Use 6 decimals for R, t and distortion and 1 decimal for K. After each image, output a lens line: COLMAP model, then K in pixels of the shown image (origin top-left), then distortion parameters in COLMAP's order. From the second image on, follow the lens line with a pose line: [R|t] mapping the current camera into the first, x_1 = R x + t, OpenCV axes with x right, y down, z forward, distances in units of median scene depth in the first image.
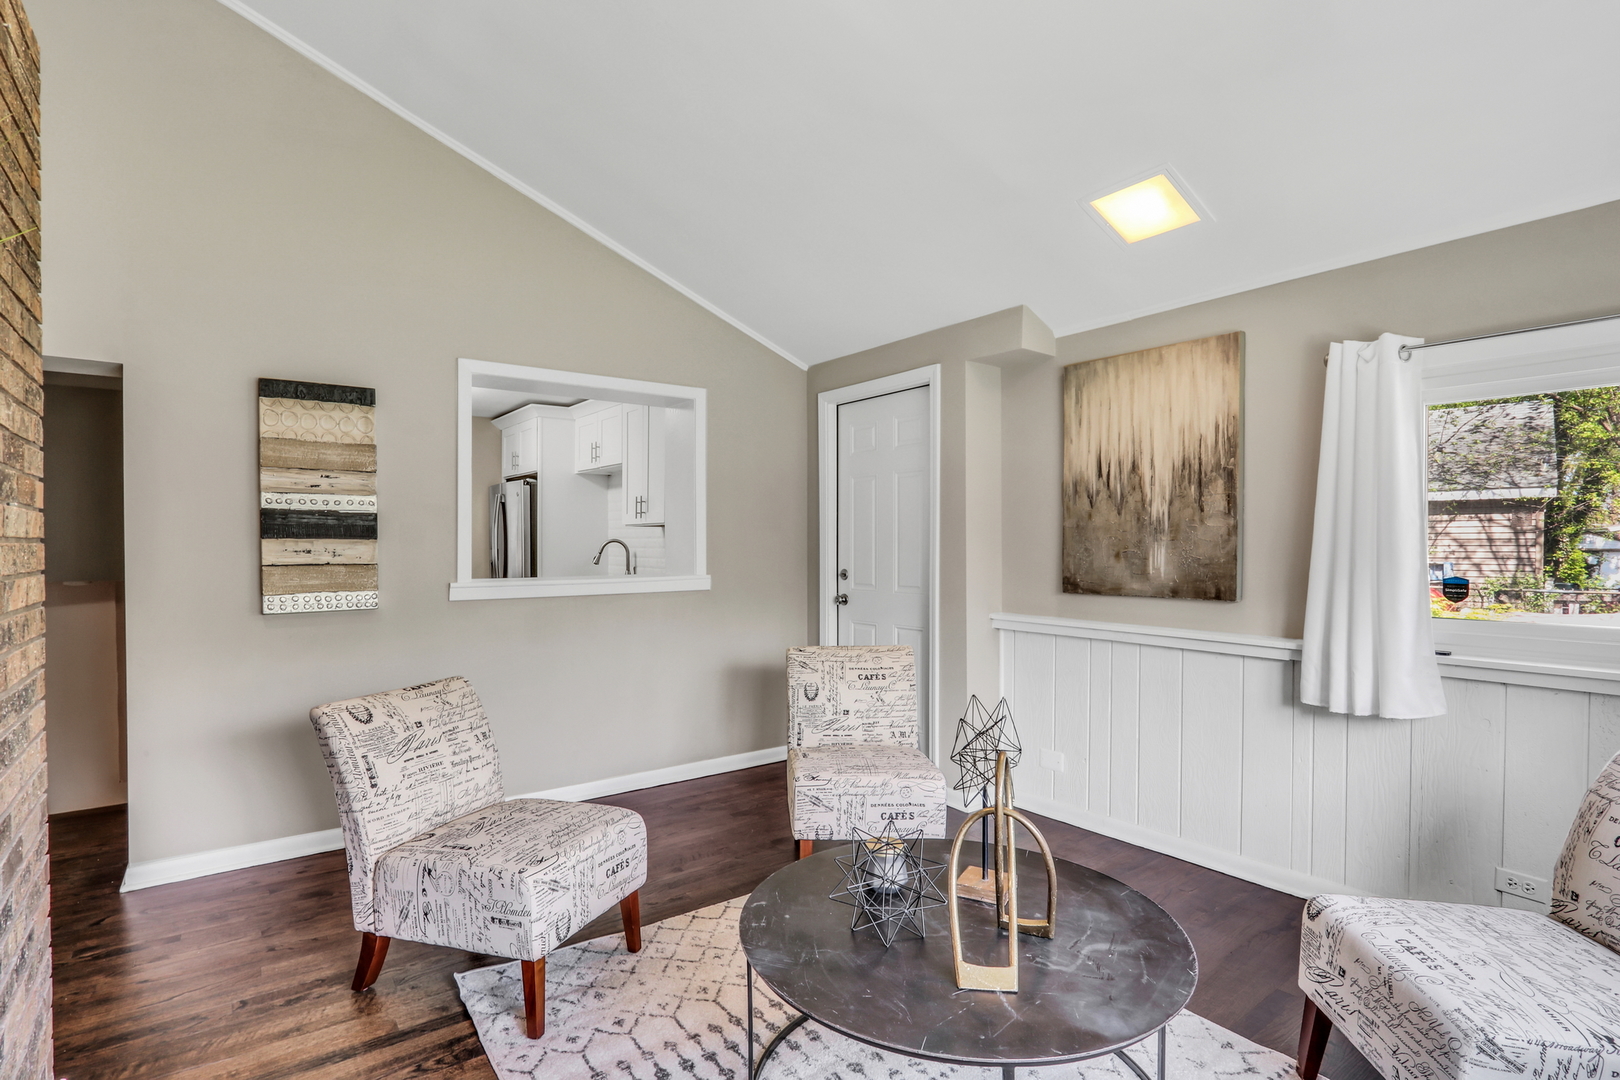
lens RADIAL K [[796.3, 0, 792.3], [0, 796.3, 553.8], [0, 0, 1]] dist [-0.013996, 0.000476]
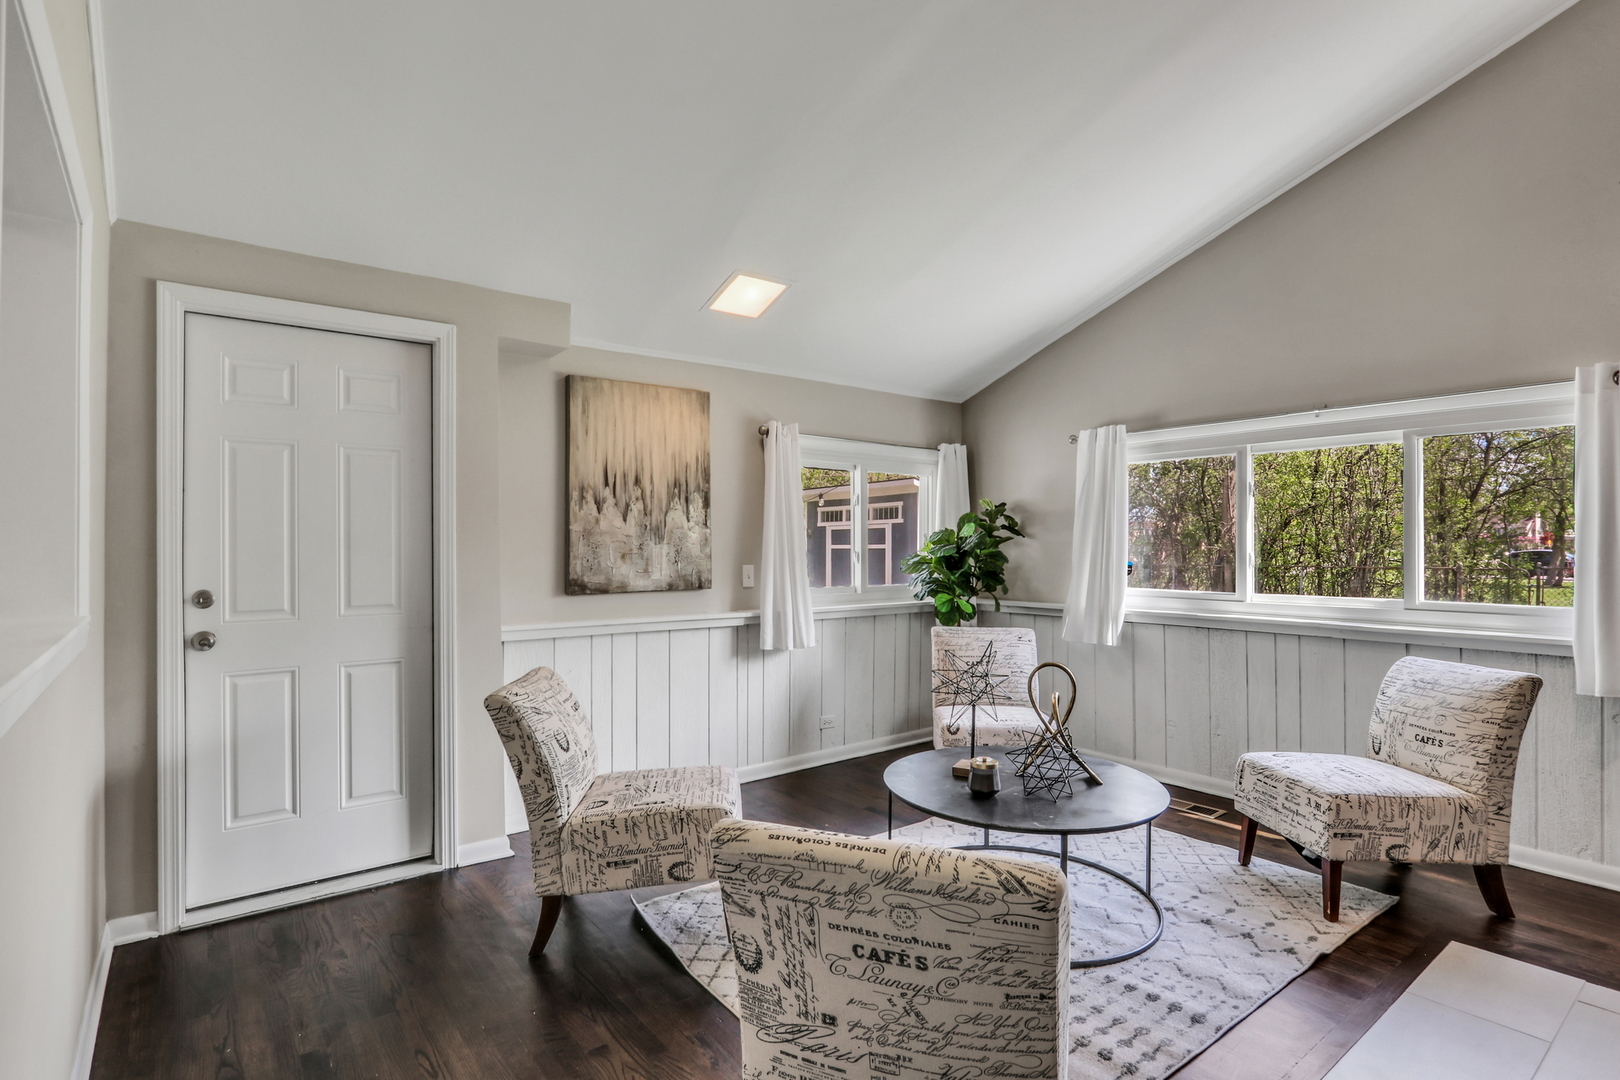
lens RADIAL K [[796.3, 0, 792.3], [0, 796.3, 553.8], [0, 0, 1]] dist [-0.013996, 0.000476]
pose [[-0.017416, -0.010362, 0.999795, -0.731345], [0.013114, 0.999858, 0.010591, -0.011489], [-0.999762, 0.013296, -0.017277, 0.778761]]
